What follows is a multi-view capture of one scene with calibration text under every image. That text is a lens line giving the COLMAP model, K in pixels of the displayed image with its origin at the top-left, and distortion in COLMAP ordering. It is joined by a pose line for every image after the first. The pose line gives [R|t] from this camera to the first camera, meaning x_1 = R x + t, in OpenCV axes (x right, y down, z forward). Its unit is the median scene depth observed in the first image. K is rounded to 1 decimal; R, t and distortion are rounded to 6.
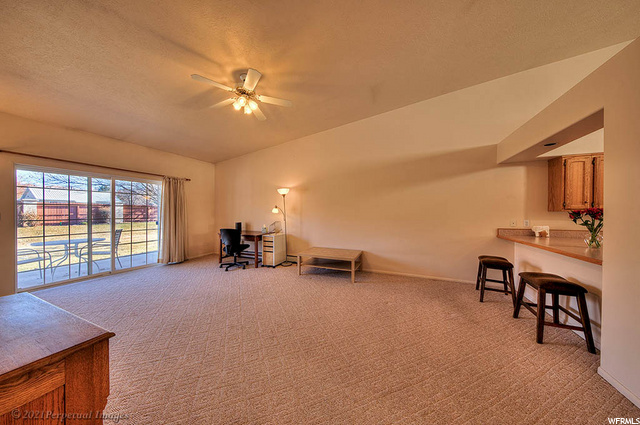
lens RADIAL K [[202.8, 0, 320.0], [0, 202.8, 212.5], [0, 0, 1]] dist [-0.001048, -0.000148]
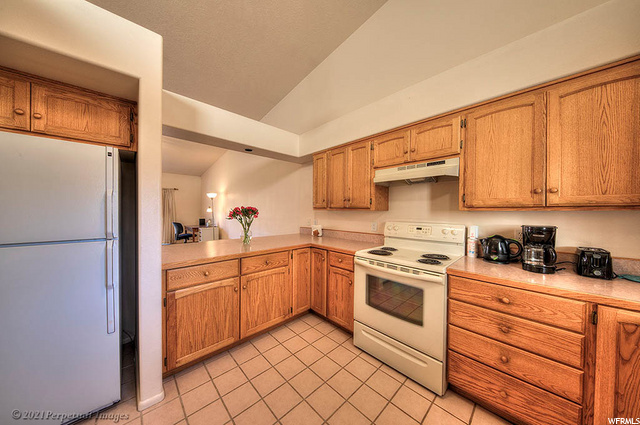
lens RADIAL K [[202.8, 0, 320.0], [0, 202.8, 212.5], [0, 0, 1]] dist [-0.001048, -0.000148]
pose [[0.916373, 0.003906, -0.400307, 1.623574], [-0.002319, 0.999987, 0.004449, 0.001615], [0.400319, -0.003148, 0.916370, 0.110031]]
